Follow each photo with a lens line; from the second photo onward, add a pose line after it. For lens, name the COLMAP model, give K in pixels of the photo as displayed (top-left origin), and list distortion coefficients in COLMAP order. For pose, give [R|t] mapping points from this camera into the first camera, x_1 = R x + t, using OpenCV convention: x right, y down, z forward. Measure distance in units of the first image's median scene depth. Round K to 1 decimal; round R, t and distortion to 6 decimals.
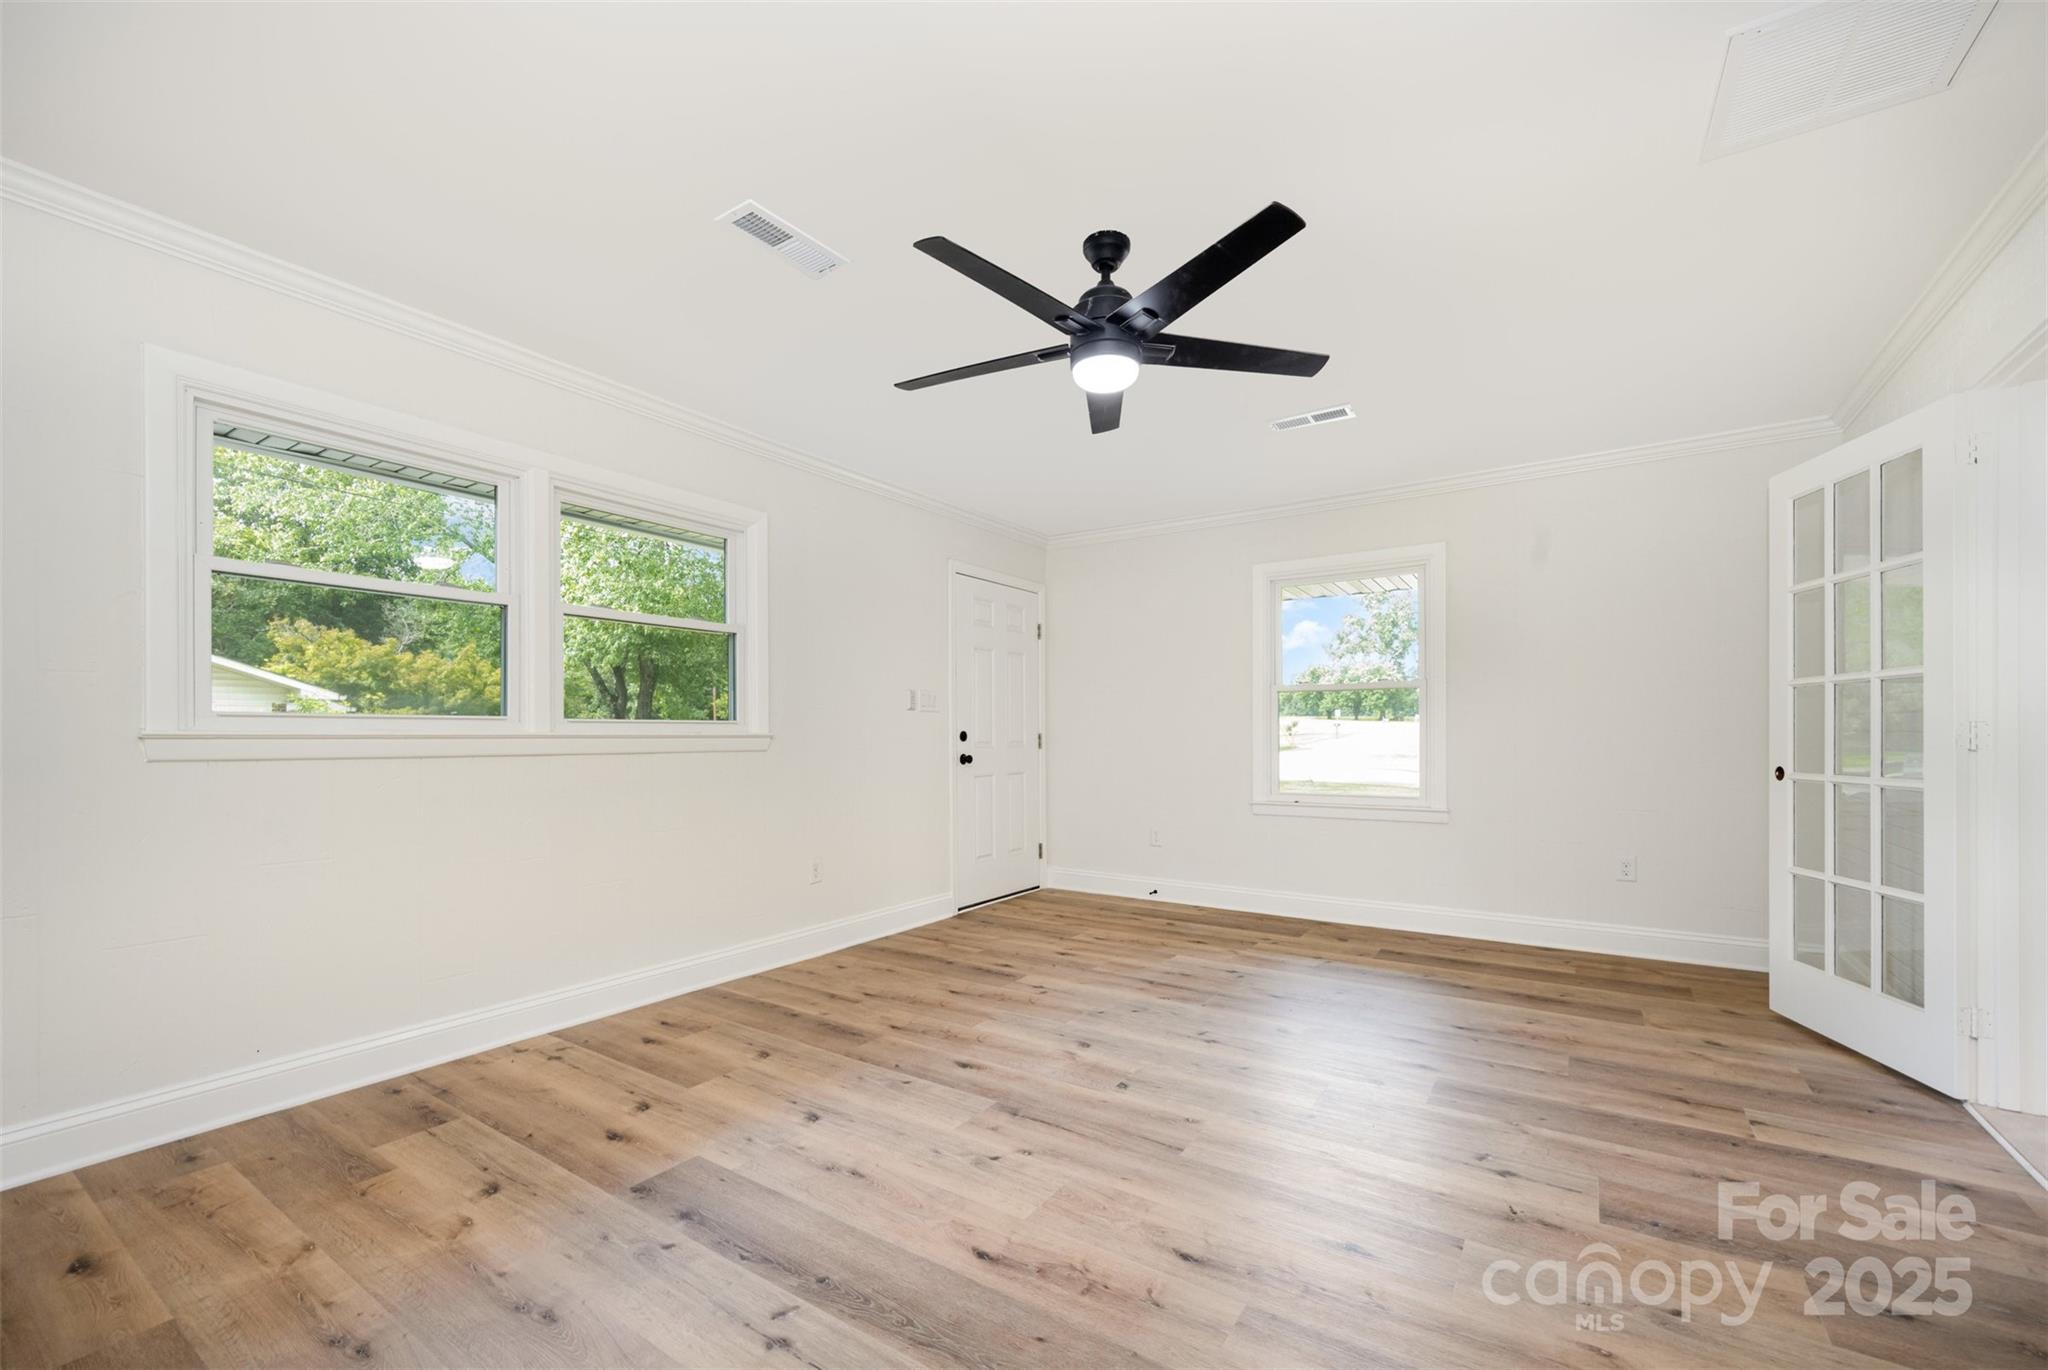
lens RADIAL K [[826.3, 0, 1025.4], [0, 826.3, 730.4], [0, 0, 1]] dist [0.000703, 0.000213]
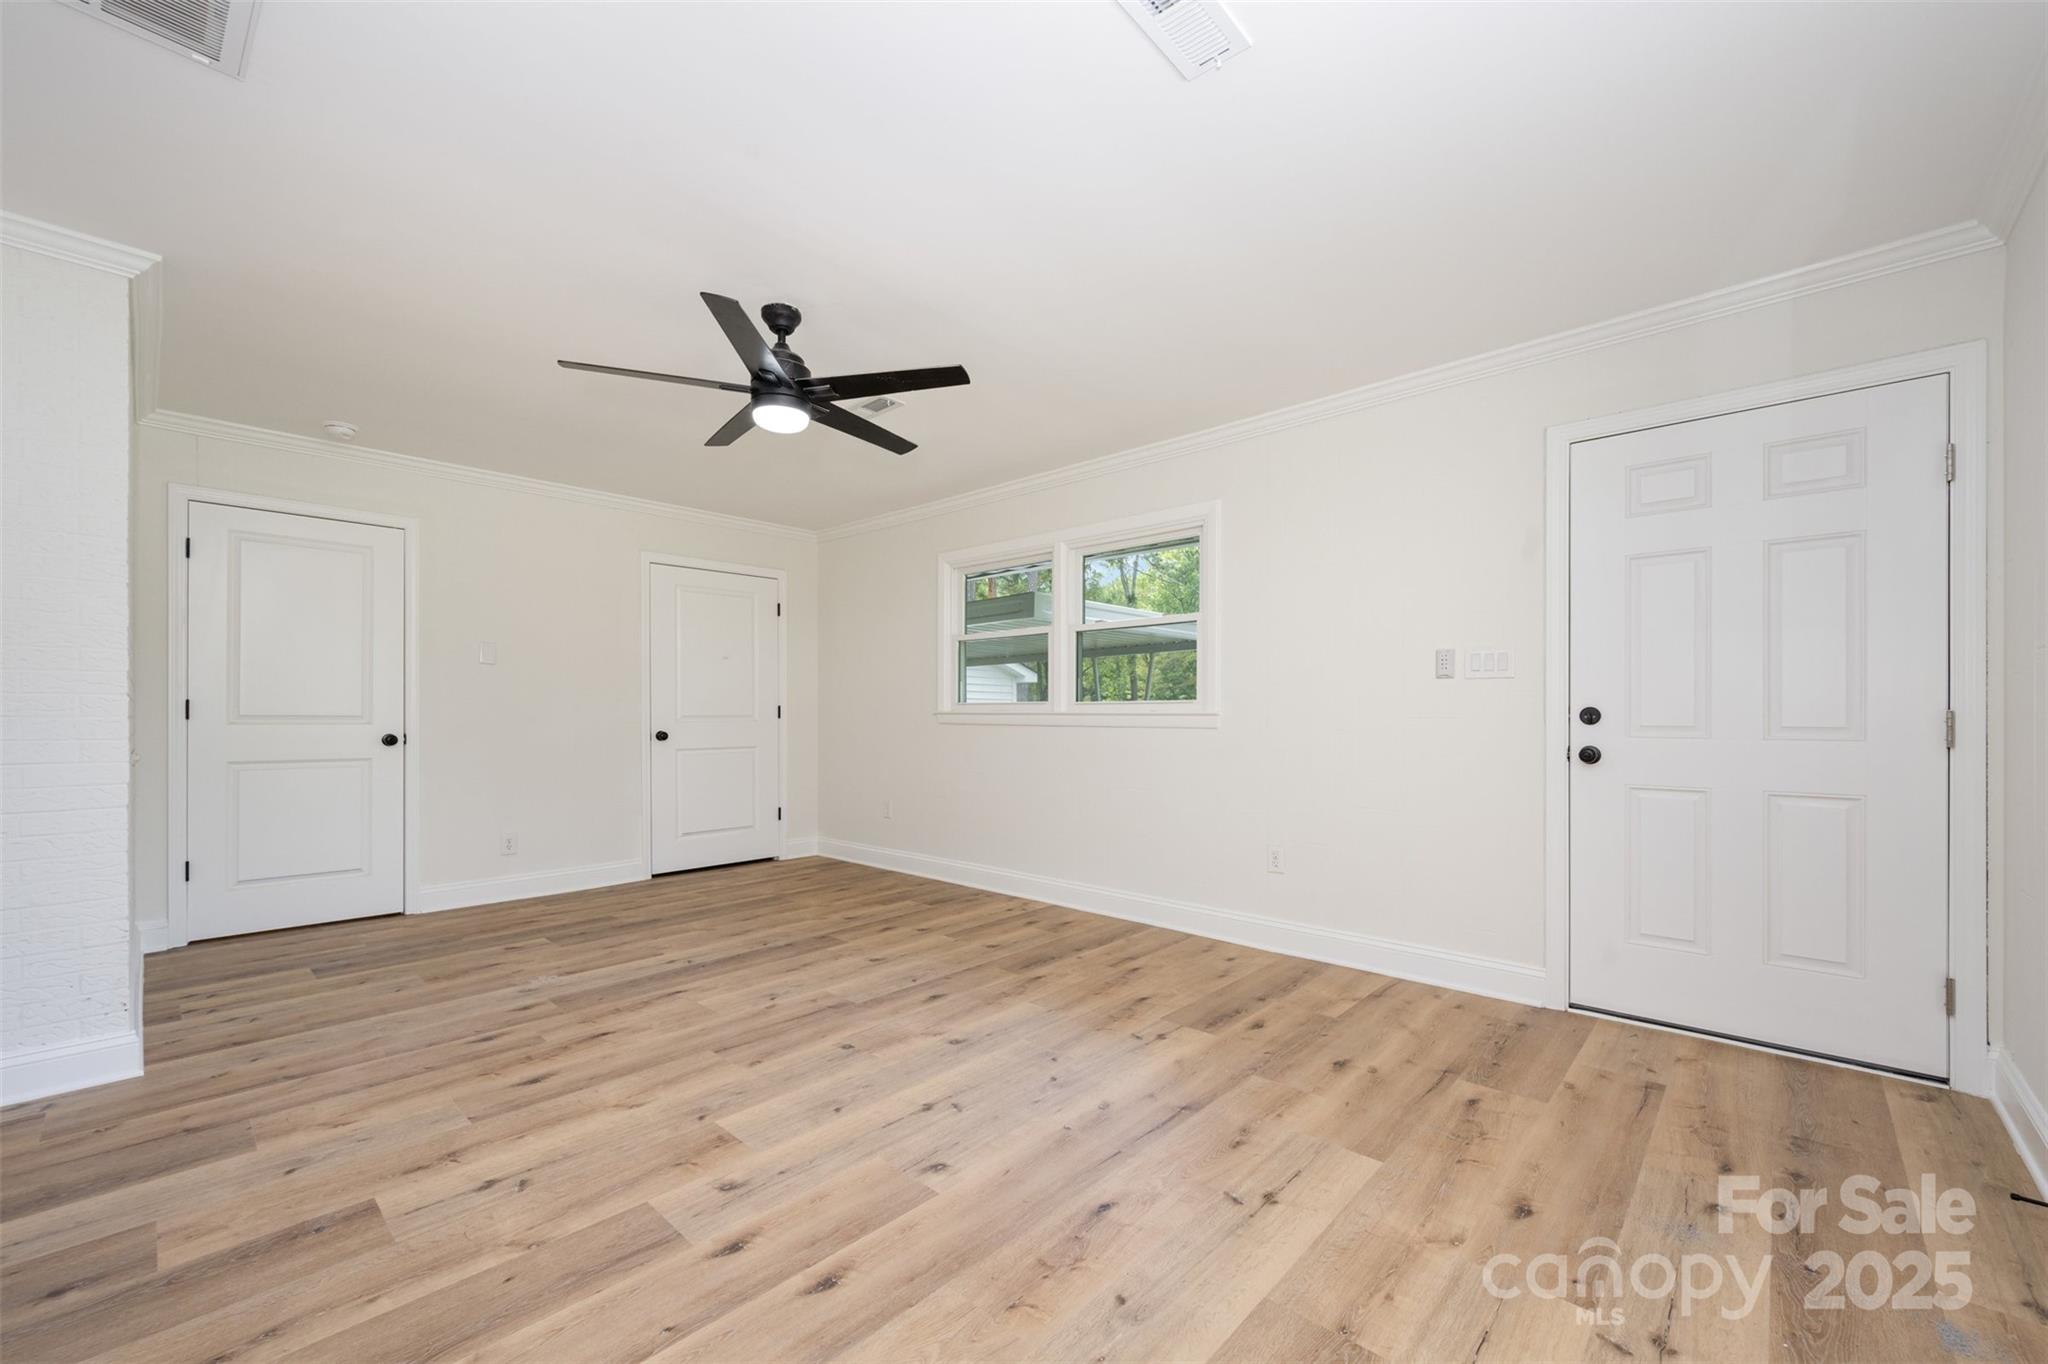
lens RADIAL K [[826.3, 0, 1025.4], [0, 826.3, 727.4], [0, 0, 1]] dist [0.000703, 0.000213]
pose [[-0.156303, 0.019263, -0.987521, 1.005964], [0.006393, 0.999809, 0.018491, 0.005844], [0.987688, -0.003423, -0.156396, 1.257821]]
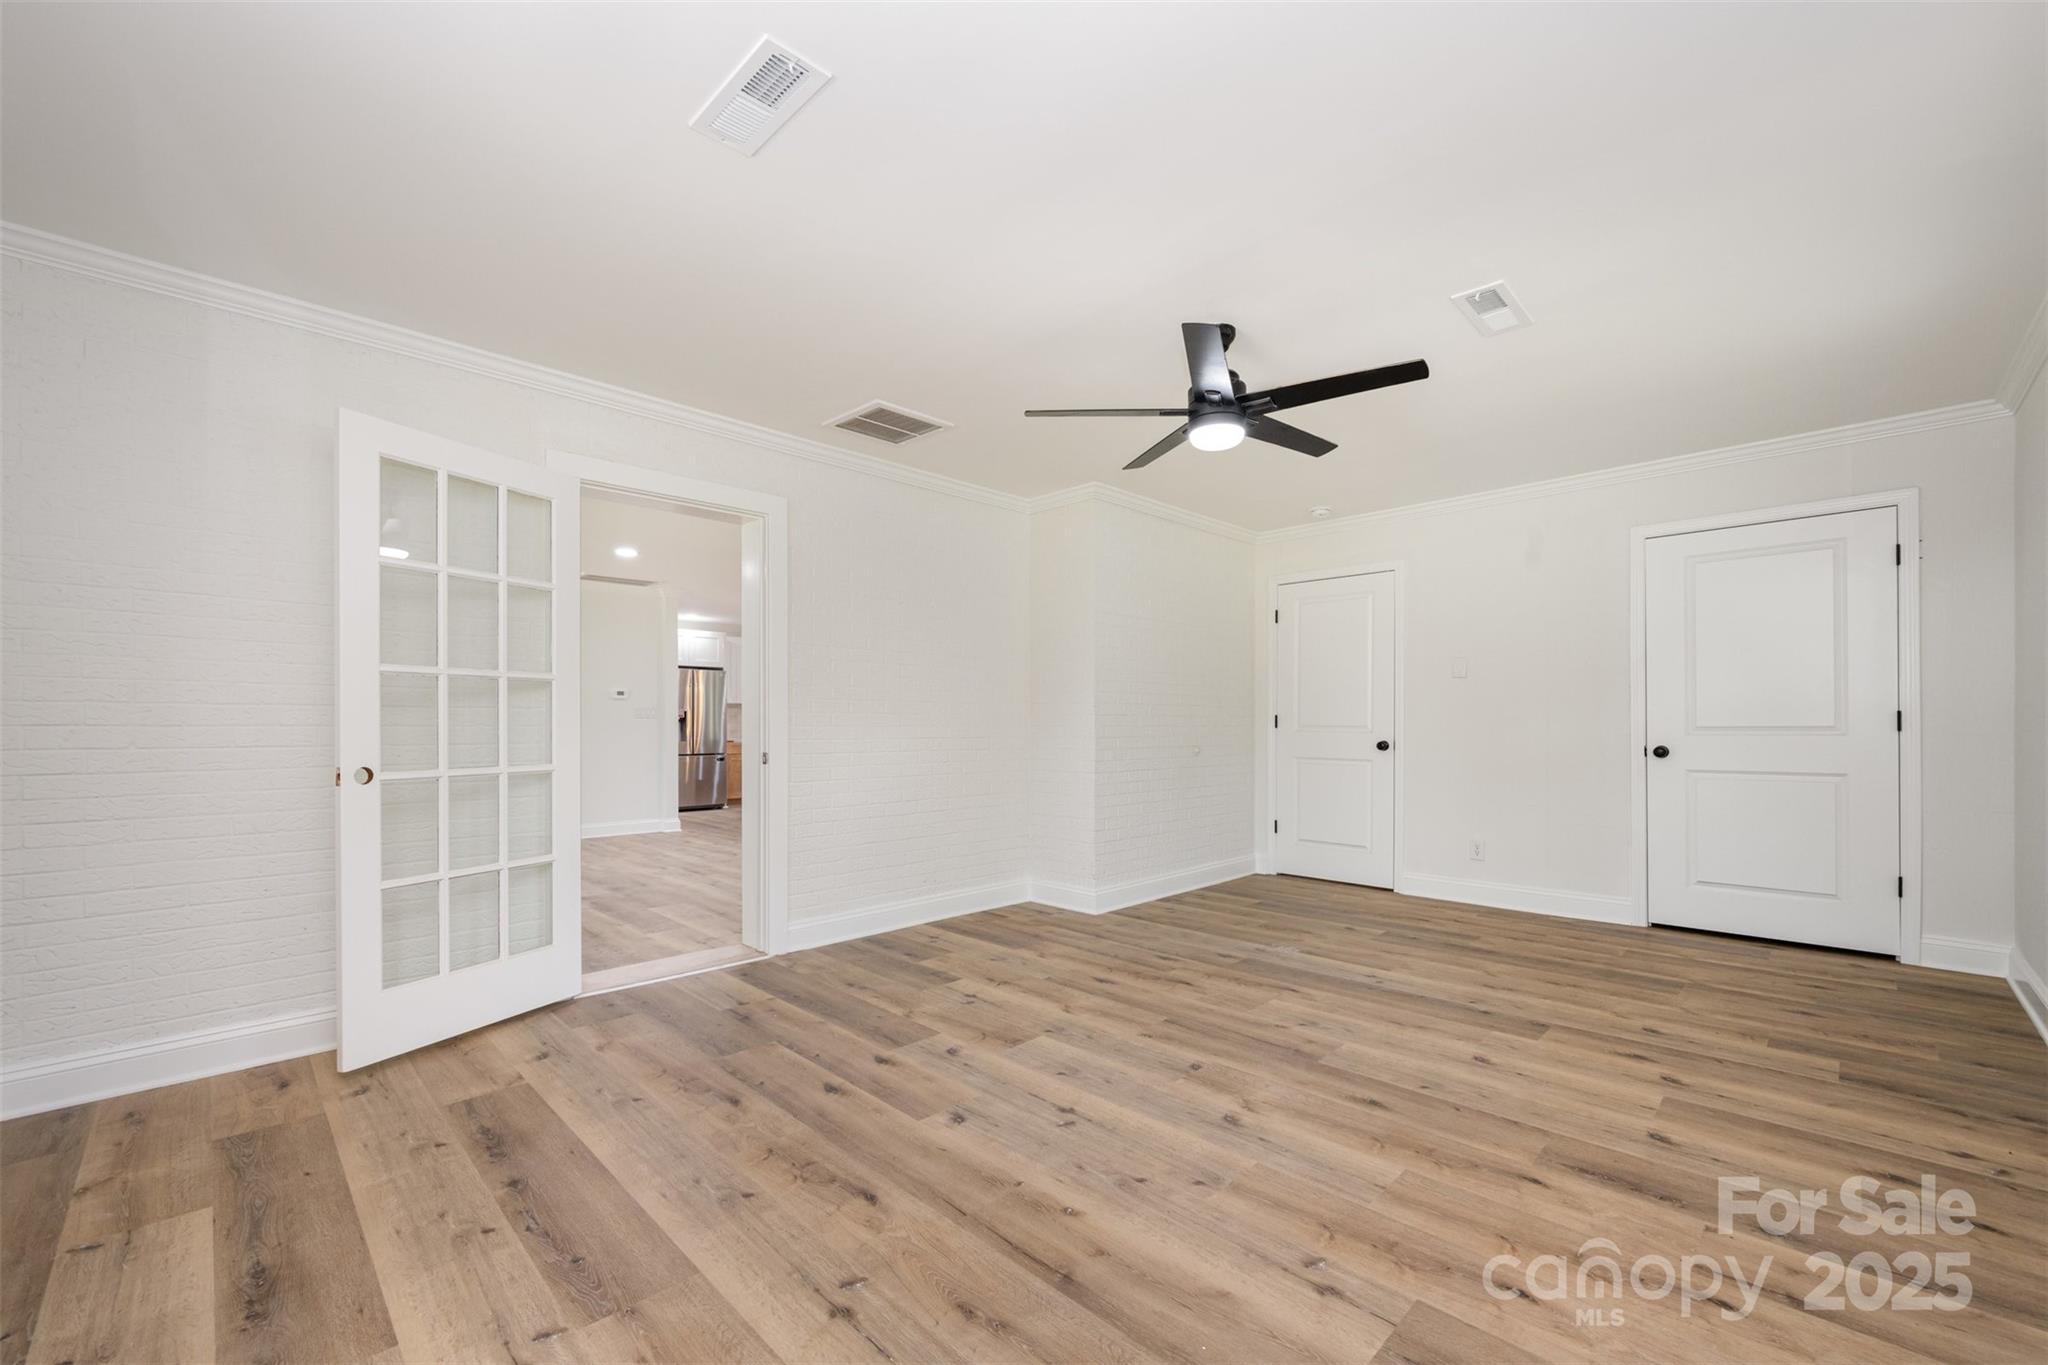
lens RADIAL K [[826.3, 0, 1025.4], [0, 826.3, 727.9], [0, 0, 1]] dist [0.000703, 0.000213]
pose [[-0.980183, 0.004148, 0.198053, 0.108499], [0.003960, 0.999991, -0.001344, 0.008068], [-0.198057, -0.000533, -0.980190, 1.855664]]
